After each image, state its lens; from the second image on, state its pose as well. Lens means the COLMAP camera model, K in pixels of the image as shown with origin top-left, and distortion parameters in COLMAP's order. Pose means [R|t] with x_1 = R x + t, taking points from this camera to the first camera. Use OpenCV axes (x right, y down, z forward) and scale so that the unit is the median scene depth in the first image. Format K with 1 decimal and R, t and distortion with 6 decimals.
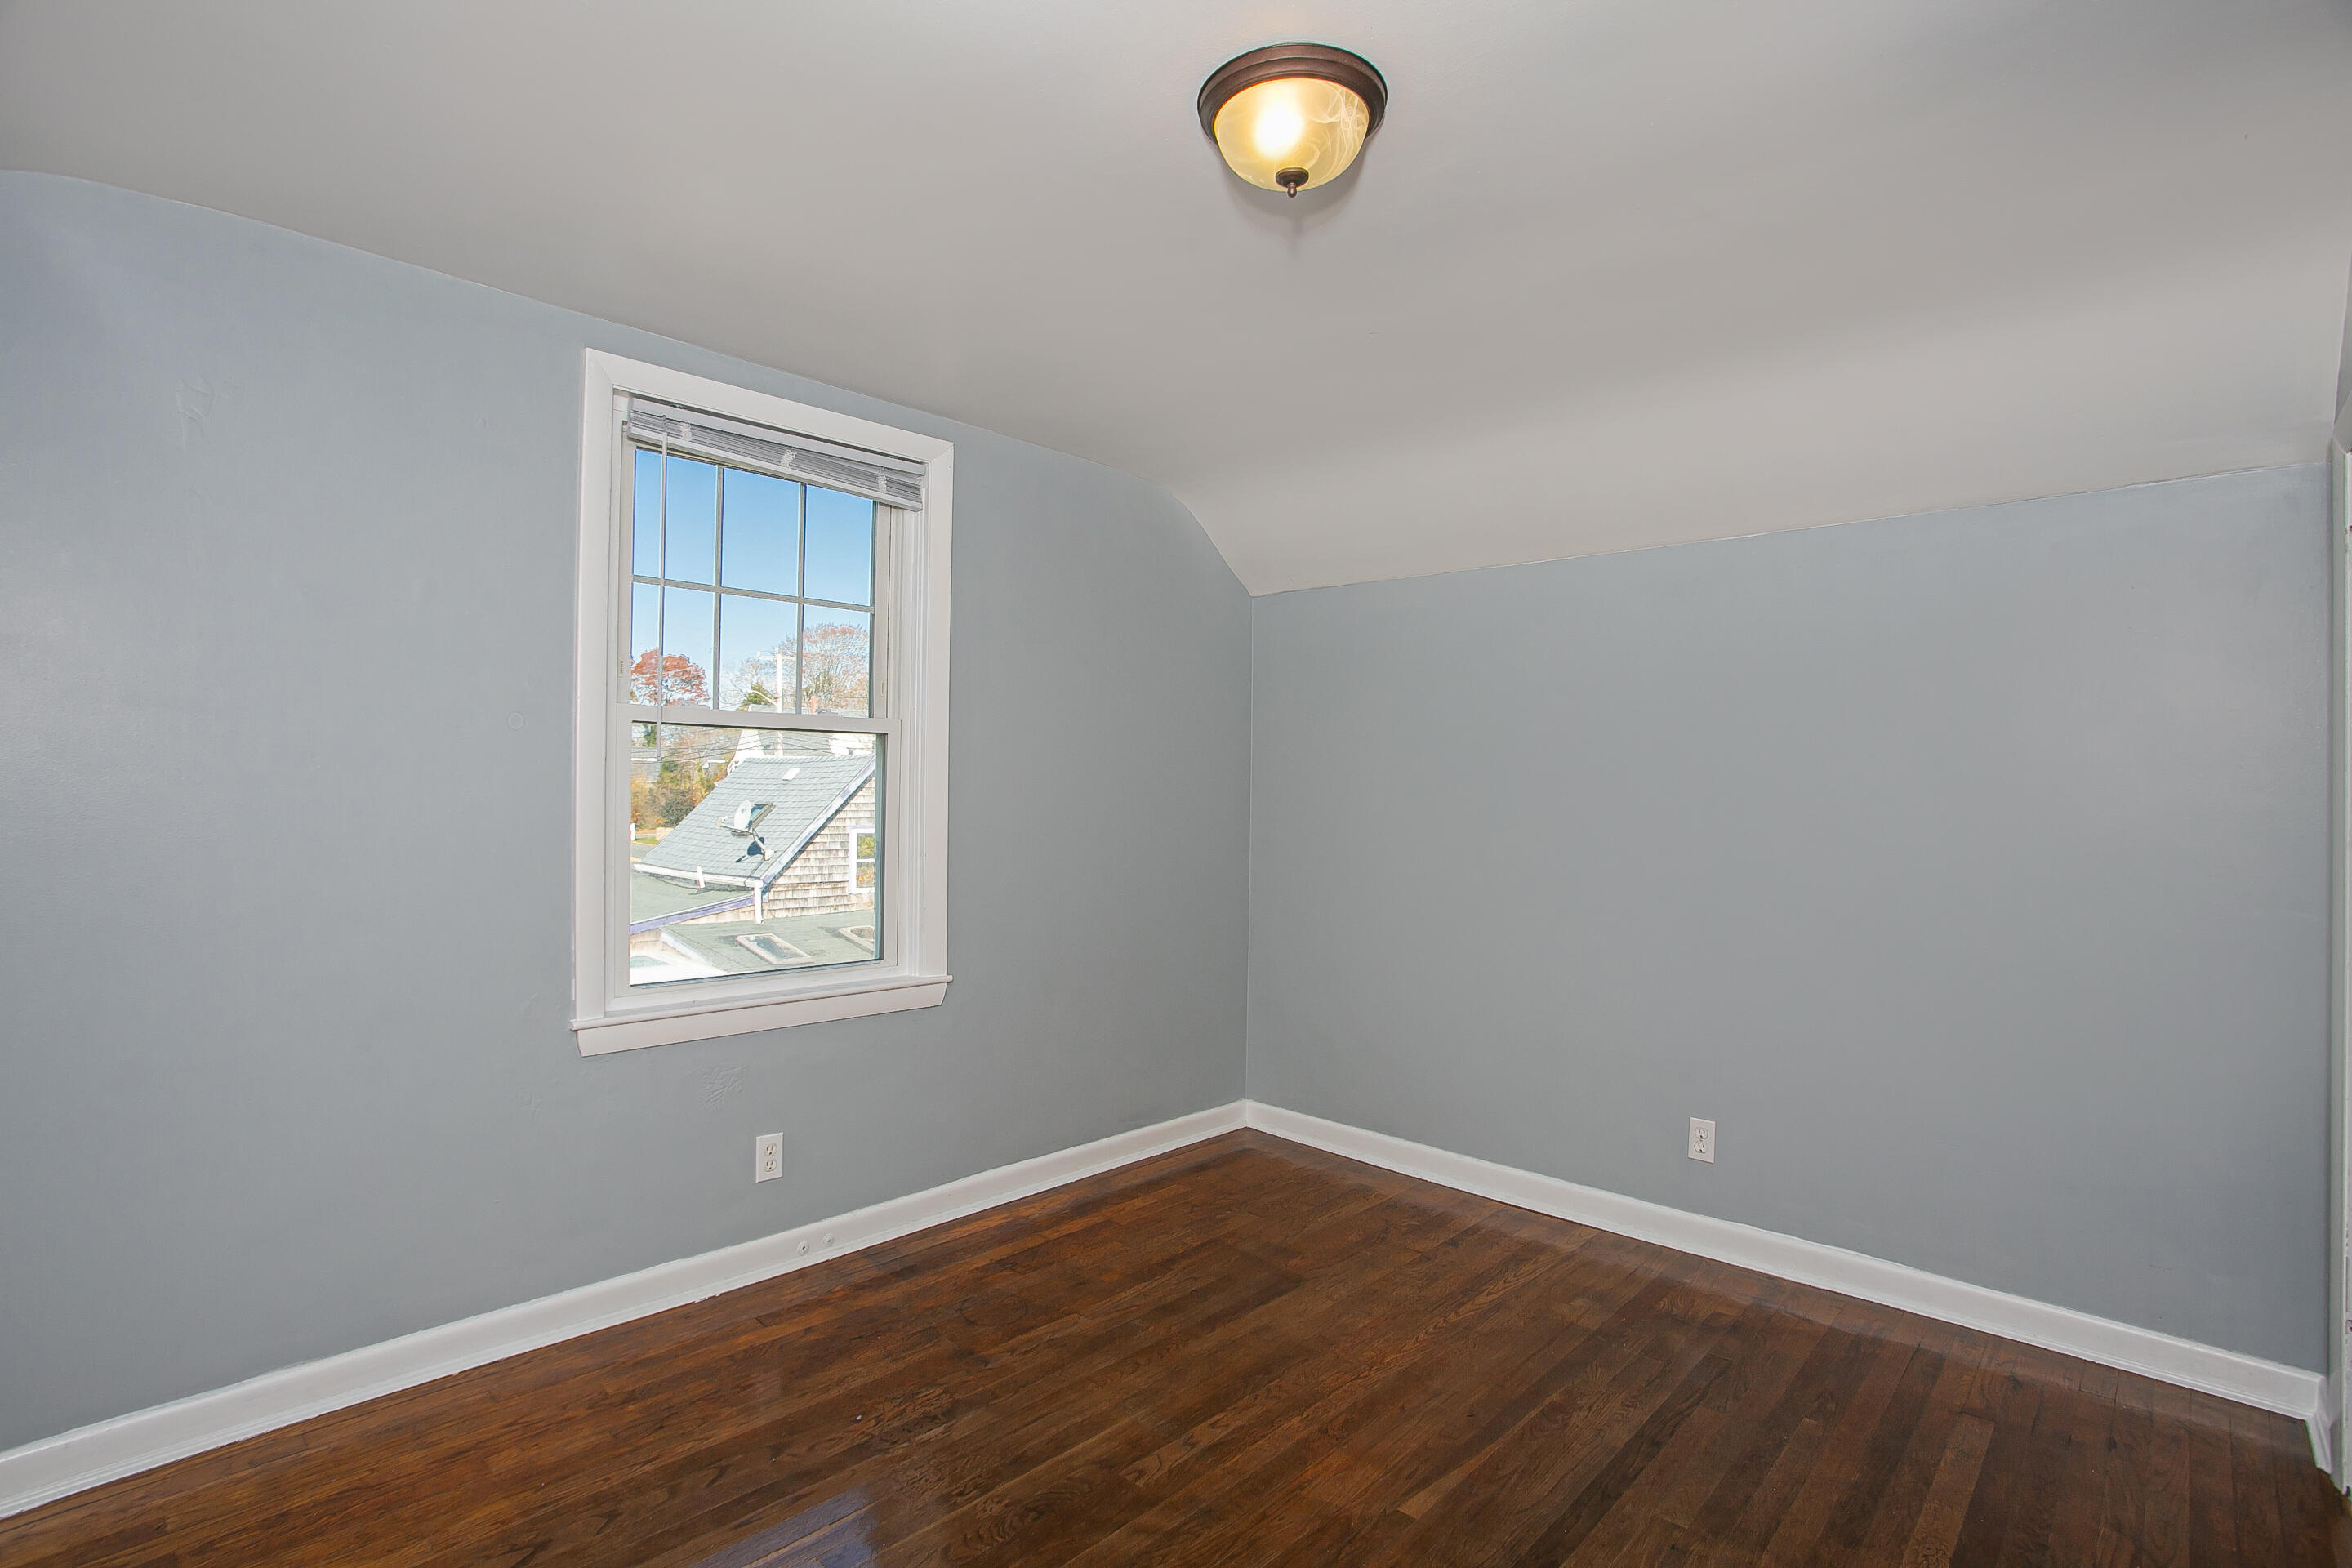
lens RADIAL K [[1145.0, 0, 1185.9], [0, 1145.0, 773.7], [0, 0, 1]] dist [-0.028159, 0.002864]
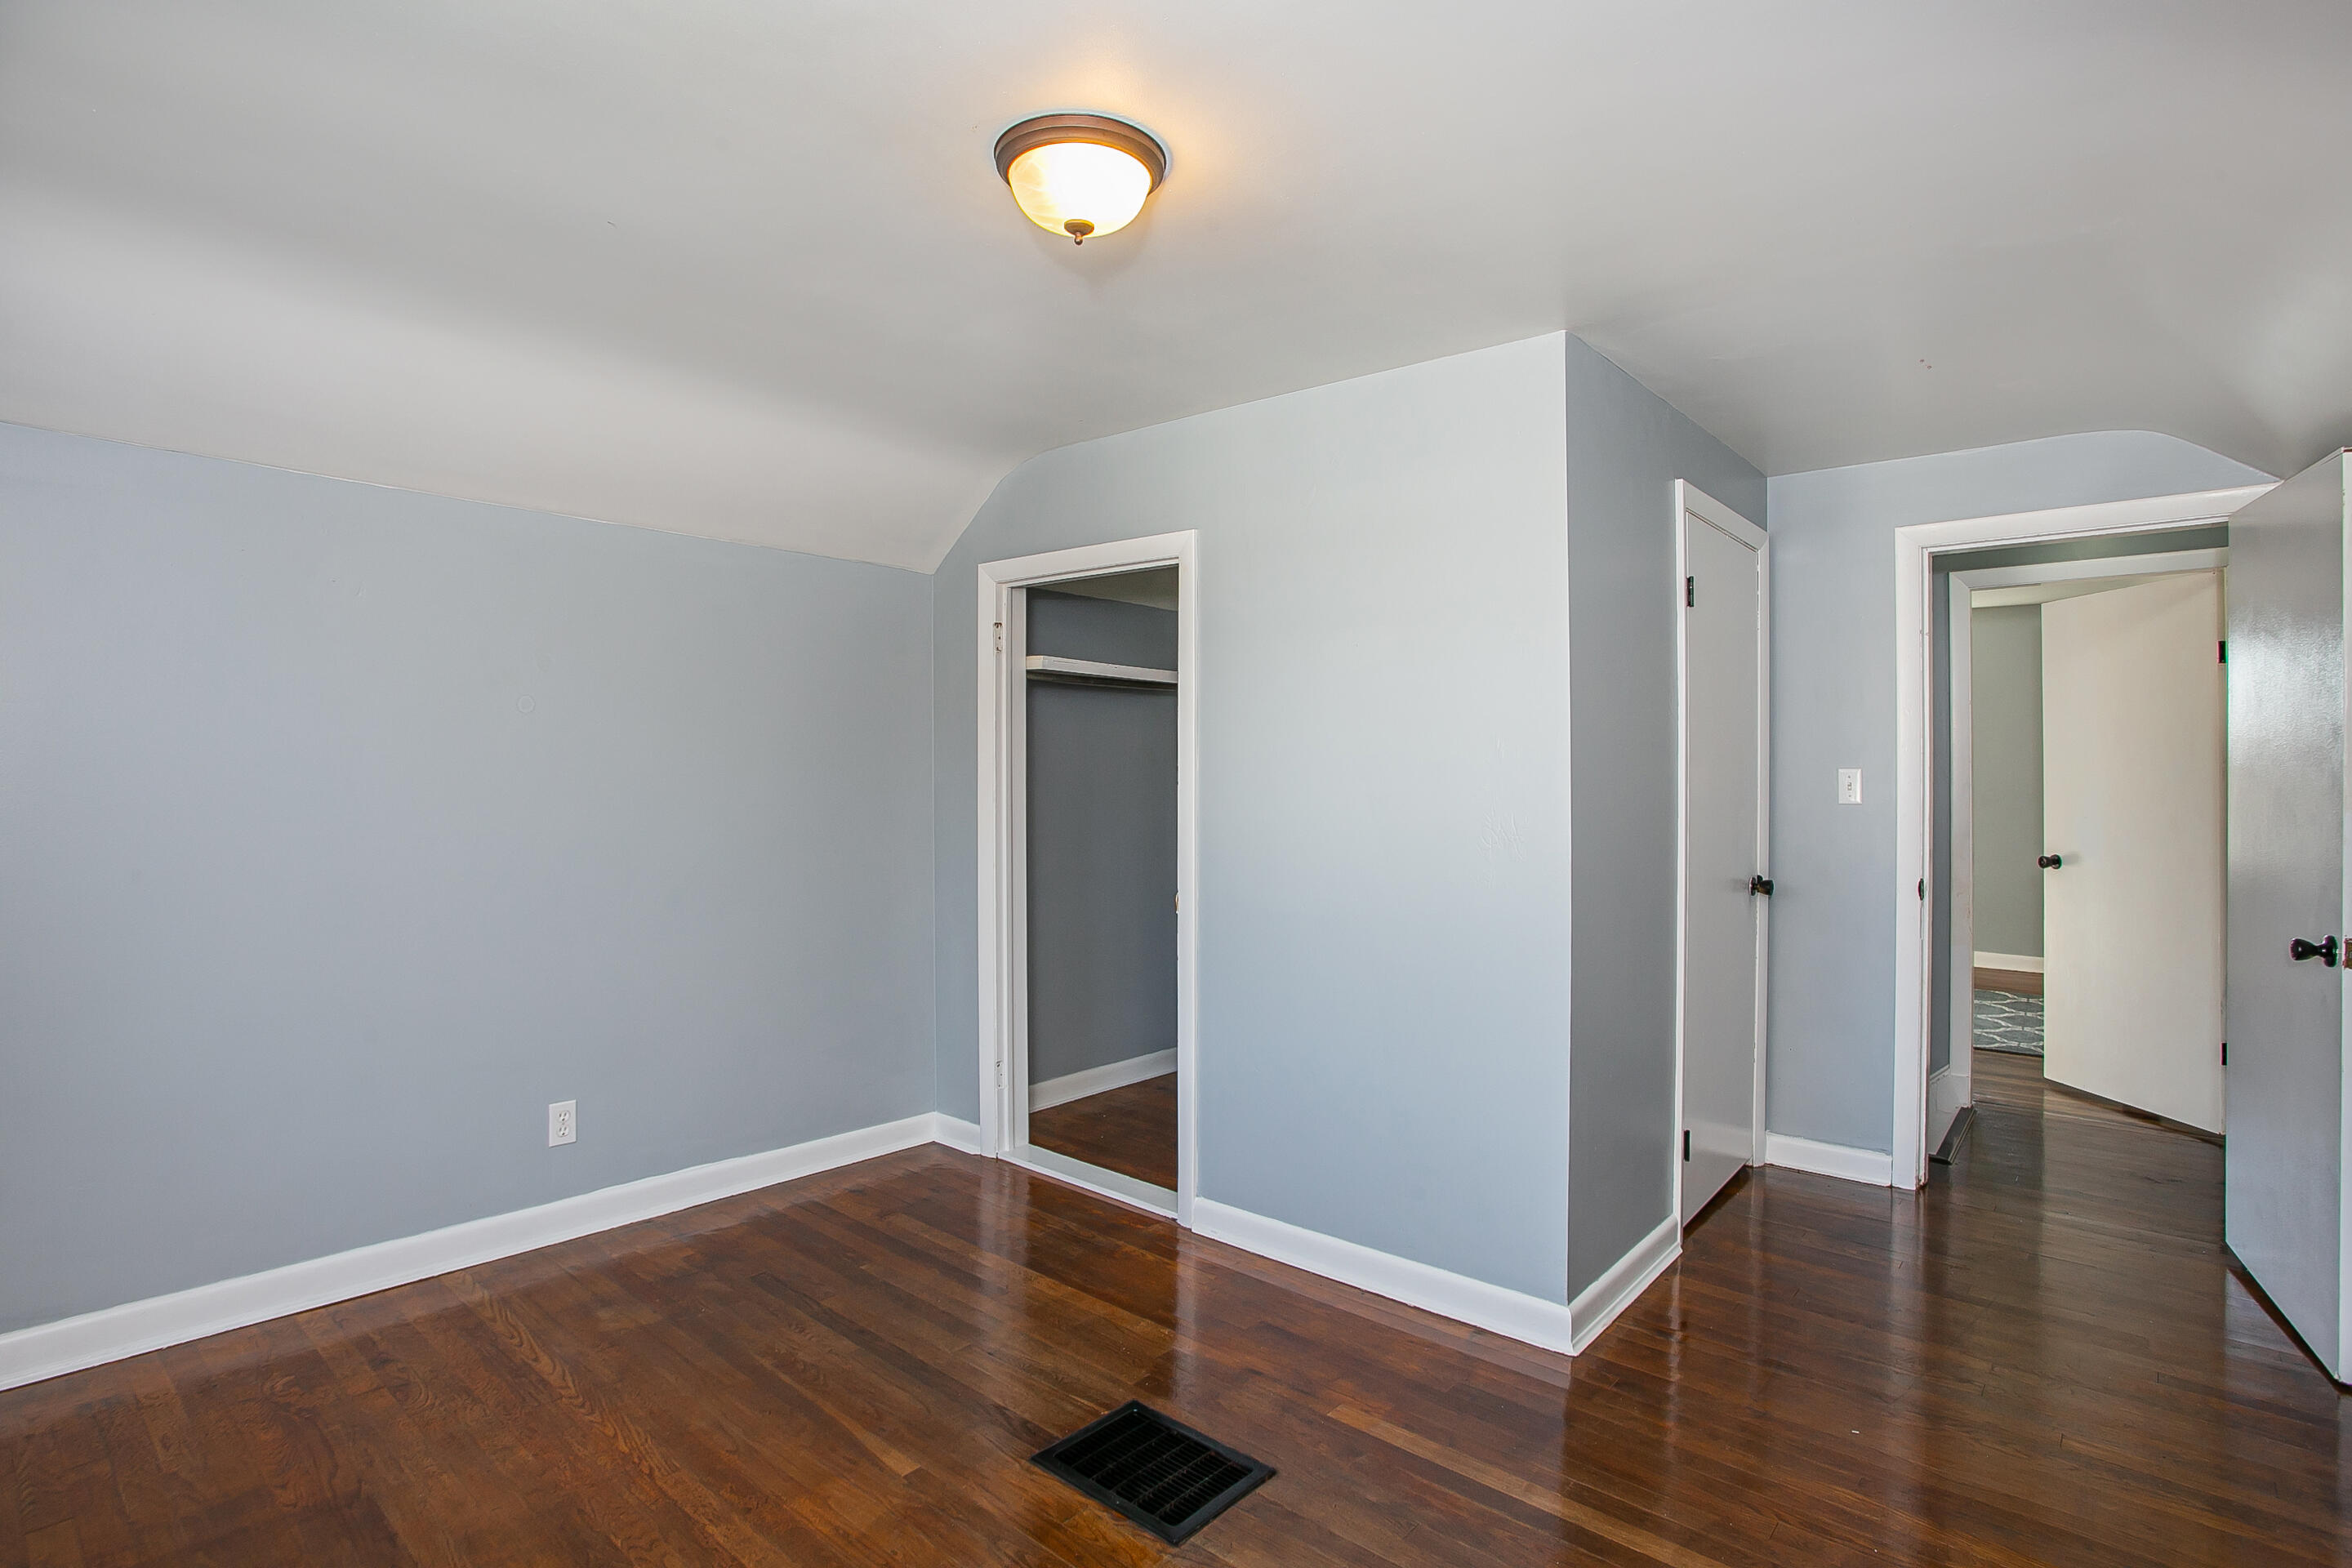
lens RADIAL K [[1145.0, 0, 1182.8], [0, 1145.0, 776.7], [0, 0, 1]] dist [-0.028159, 0.002864]
pose [[-0.027720, -0.009511, 0.999570, -0.671912], [-0.021941, 0.999720, 0.008904, 0.007178], [-0.999375, -0.021685, -0.027921, 0.641849]]
